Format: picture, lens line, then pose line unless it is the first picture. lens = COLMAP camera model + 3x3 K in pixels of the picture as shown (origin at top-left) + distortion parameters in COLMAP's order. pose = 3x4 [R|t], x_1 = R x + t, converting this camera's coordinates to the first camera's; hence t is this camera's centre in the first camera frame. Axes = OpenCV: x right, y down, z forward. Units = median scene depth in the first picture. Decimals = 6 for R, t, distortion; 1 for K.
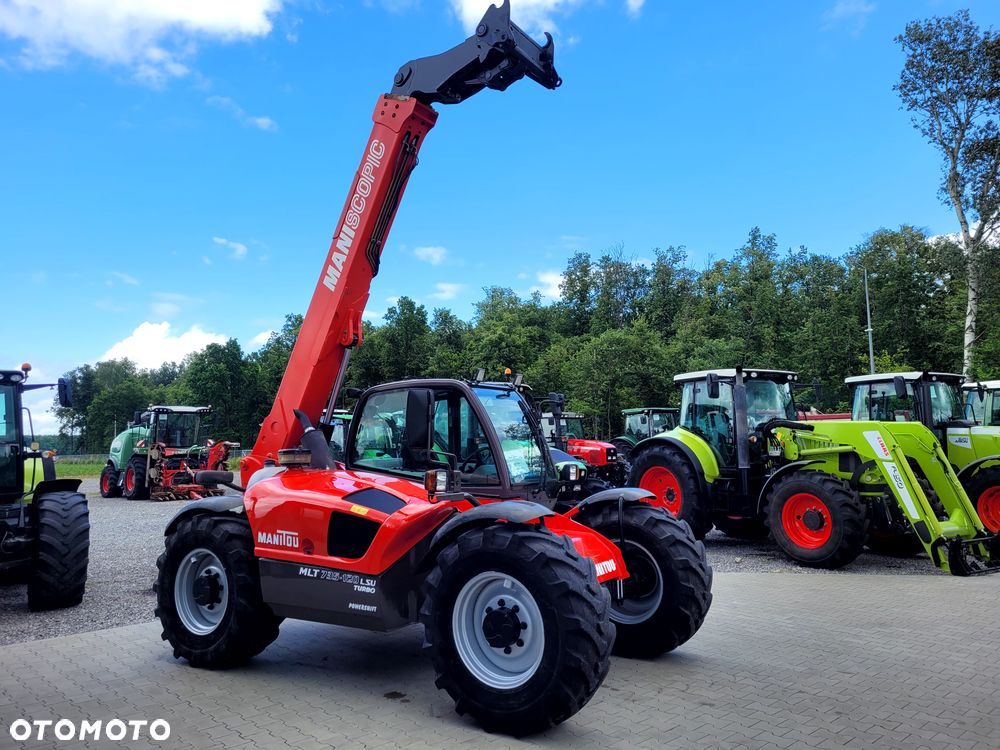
lens RADIAL K [[746.7, 0, 503.1], [0, 746.7, 372.1], [0, 0, 1]] dist [0.047817, -0.039094]
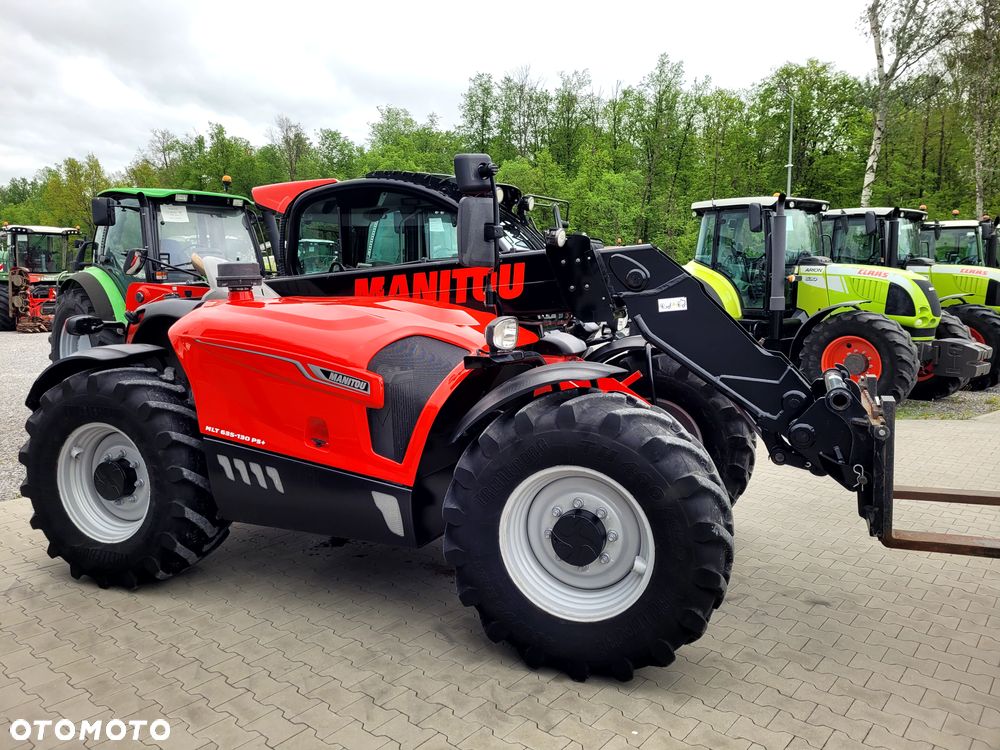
lens RADIAL K [[746.7, 0, 491.0], [0, 746.7, 366.5], [0, 0, 1]] dist [0.047817, -0.039094]
pose [[0.991760, 0.002324, 0.128090, -0.051808], [-0.029555, 0.977016, 0.211107, 0.009160], [-0.124655, -0.213153, 0.969034, 0.105286]]
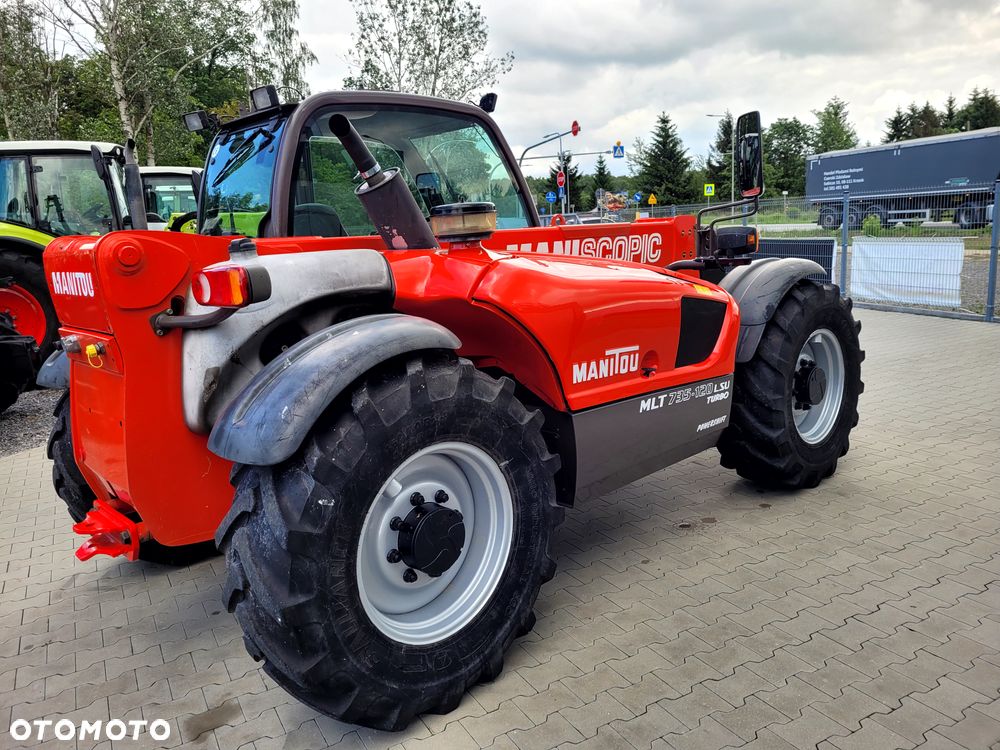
lens RADIAL K [[746.7, 0, 491.3], [0, 746.7, 365.9], [0, 0, 1]] dist [0.047817, -0.039094]
pose [[0.248756, -0.171794, 0.953209, -0.307592], [-0.046892, 0.980854, 0.189014, 0.046278], [-0.967431, -0.091716, 0.235937, 0.353581]]
